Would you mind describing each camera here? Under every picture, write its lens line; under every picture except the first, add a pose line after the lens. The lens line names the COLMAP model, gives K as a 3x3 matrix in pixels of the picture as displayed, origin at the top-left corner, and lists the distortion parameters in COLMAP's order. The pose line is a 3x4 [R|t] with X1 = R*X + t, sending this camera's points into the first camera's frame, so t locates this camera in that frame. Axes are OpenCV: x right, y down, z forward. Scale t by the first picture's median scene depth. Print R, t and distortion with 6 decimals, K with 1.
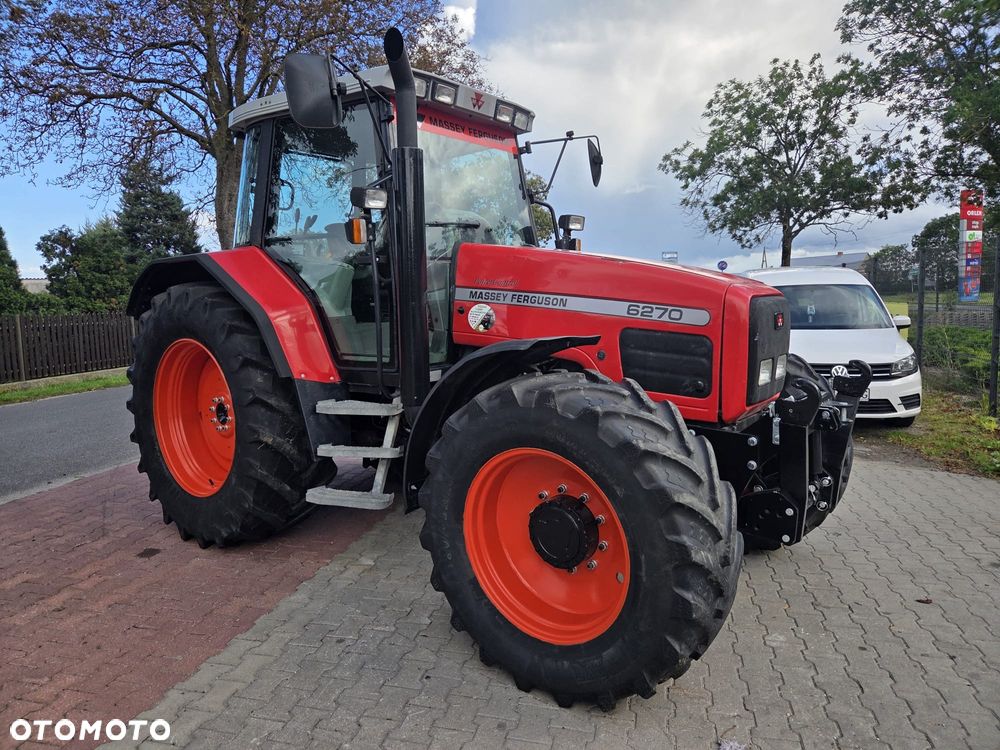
lens RADIAL K [[664.0, 0, 496.3], [0, 664.0, 362.6], [0, 0, 1]] dist [0.076042, -0.039412]
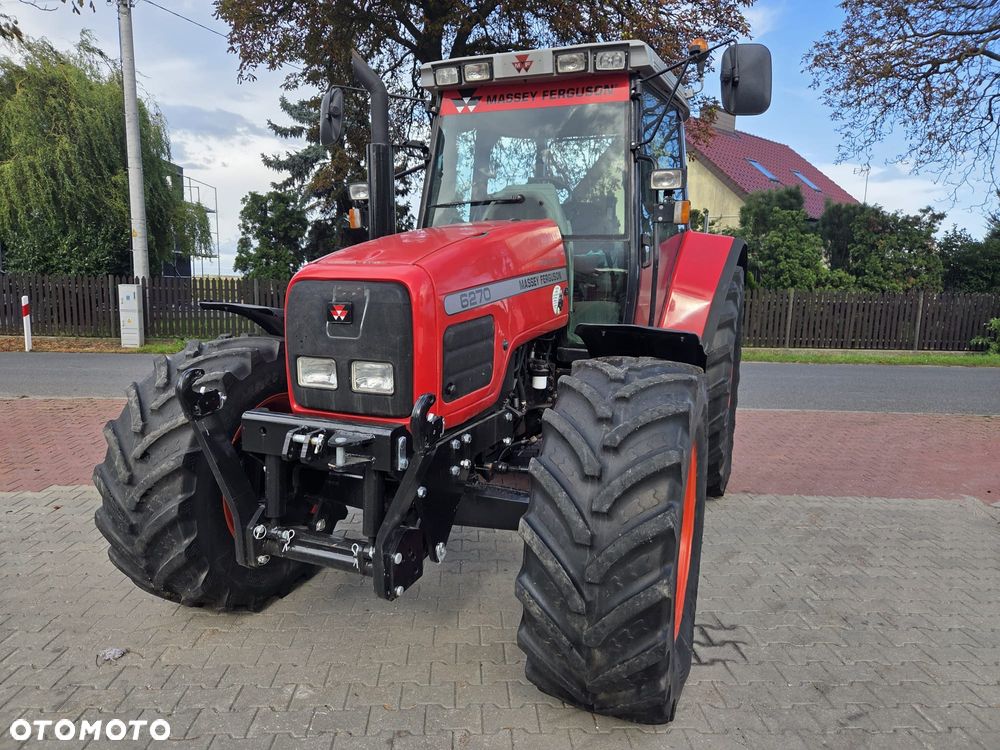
lens RADIAL K [[671.2, 0, 499.7], [0, 671.2, 376.2], [0, 0, 1]] dist [0.077412, -0.060925]
pose [[0.286203, 0.169924, -0.942981, 1.002781], [-0.124834, 0.982374, 0.139134, -0.100757], [0.950002, 0.077896, 0.302371, 0.782402]]
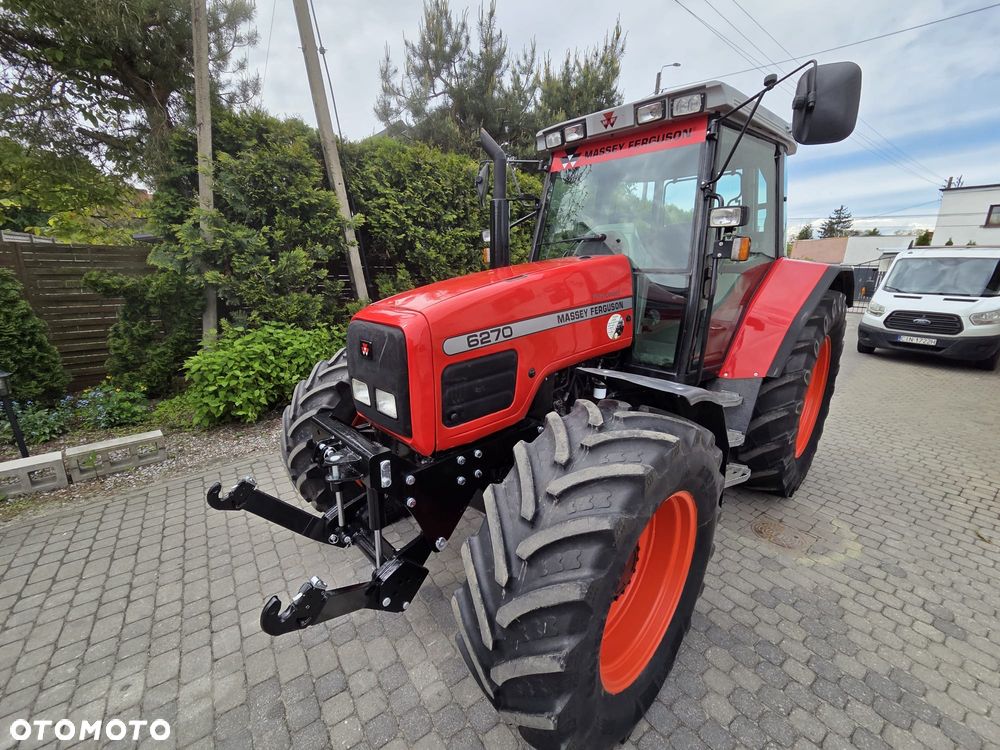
lens RADIAL K [[412.7, 0, 497.7], [0, 412.7, 374.1], [0, 0, 1]] dist [0.001781, -0.000088]
pose [[-0.135525, 0.260521, -0.955909, 0.802664], [-0.115818, 0.954030, 0.276429, -0.177188], [0.983981, 0.148174, -0.099122, 1.033447]]
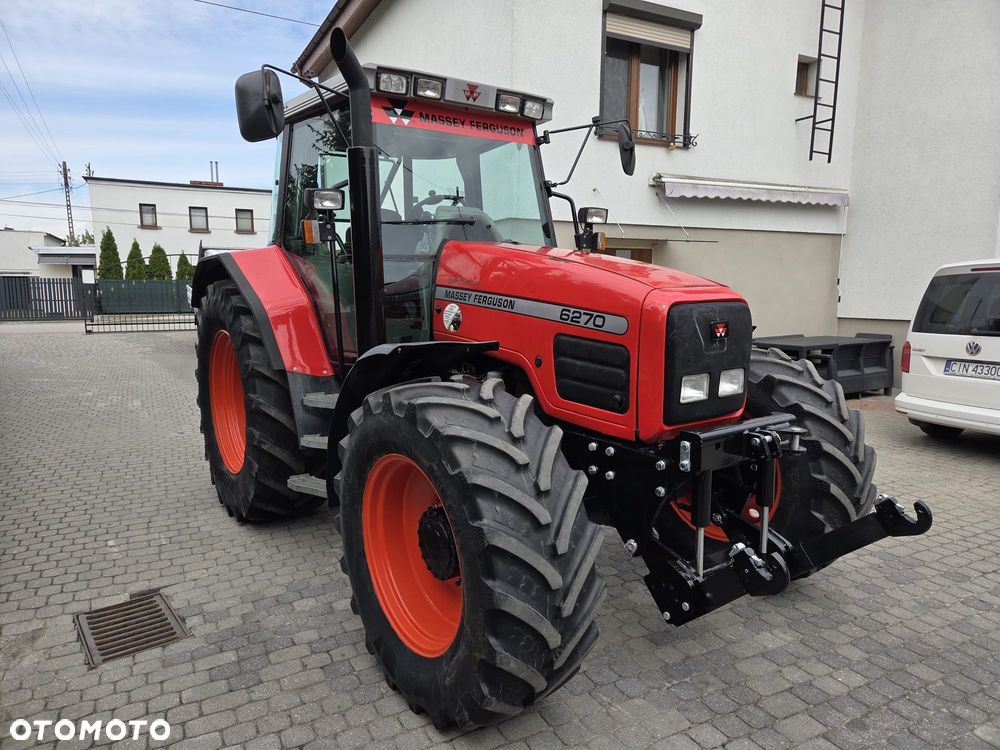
lens RADIAL K [[671.2, 0, 499.7], [0, 671.2, 376.2], [0, 0, 1]] dist [0.077412, -0.060925]
pose [[0.963171, 0.044767, -0.265136, 0.314914], [-0.035363, 0.998568, 0.040141, -0.023454], [0.266553, -0.029287, 0.963375, 0.057052]]
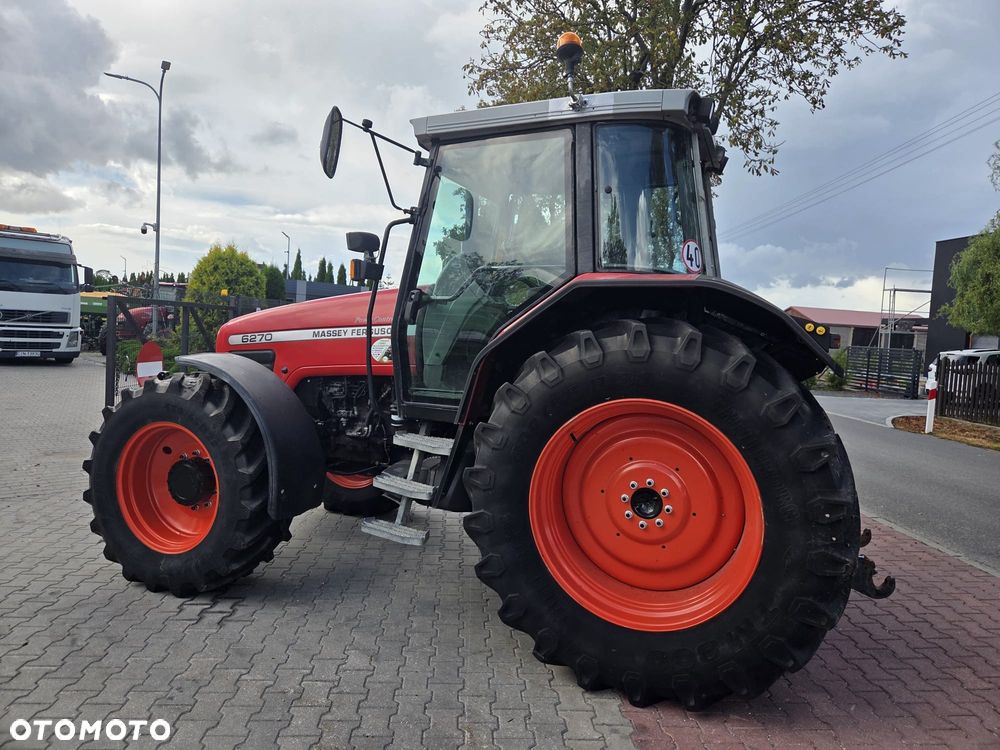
lens RADIAL K [[685.9, 0, 494.4], [0, 685.9, 365.4], [0, 0, 1]] dist [0.058591, -0.001948]
pose [[-0.957502, -0.001891, -0.288421, 0.254351], [-0.048272, 0.986925, 0.153781, -0.251525], [0.284359, 0.161168, -0.945074, 2.333696]]
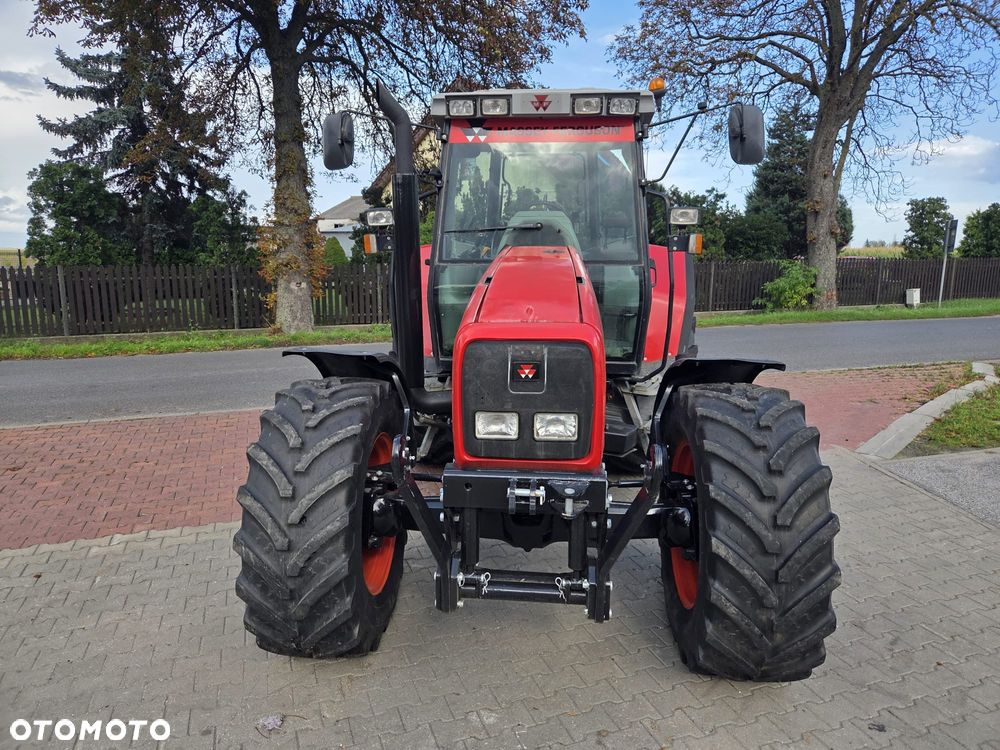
lens RADIAL K [[671.7, 0, 504.1], [0, 671.7, 364.1], [0, 0, 1]] dist [0.077964, -0.068556]
pose [[0.565537, 0.172112, -0.806564, 0.895432], [-0.100407, 0.985076, 0.139802, -0.154531], [0.818588, 0.001921, 0.574378, 0.407298]]
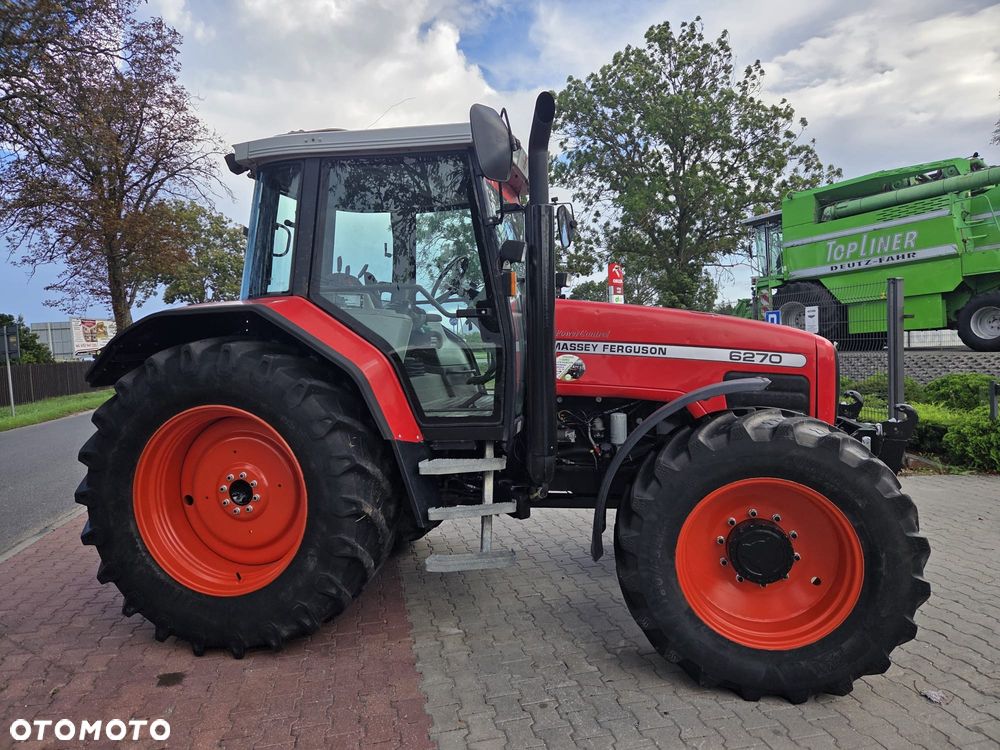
lens RADIAL K [[656.1, 0, 504.3], [0, 656.1, 372.7], [0, 0, 1]] dist [0.075012, -0.056650]
pose [[0.893890, -0.033355, 0.447043, -0.579342], [0.061903, 0.996859, -0.049401, -0.014564], [-0.443991, 0.071832, 0.893147, 0.119555]]
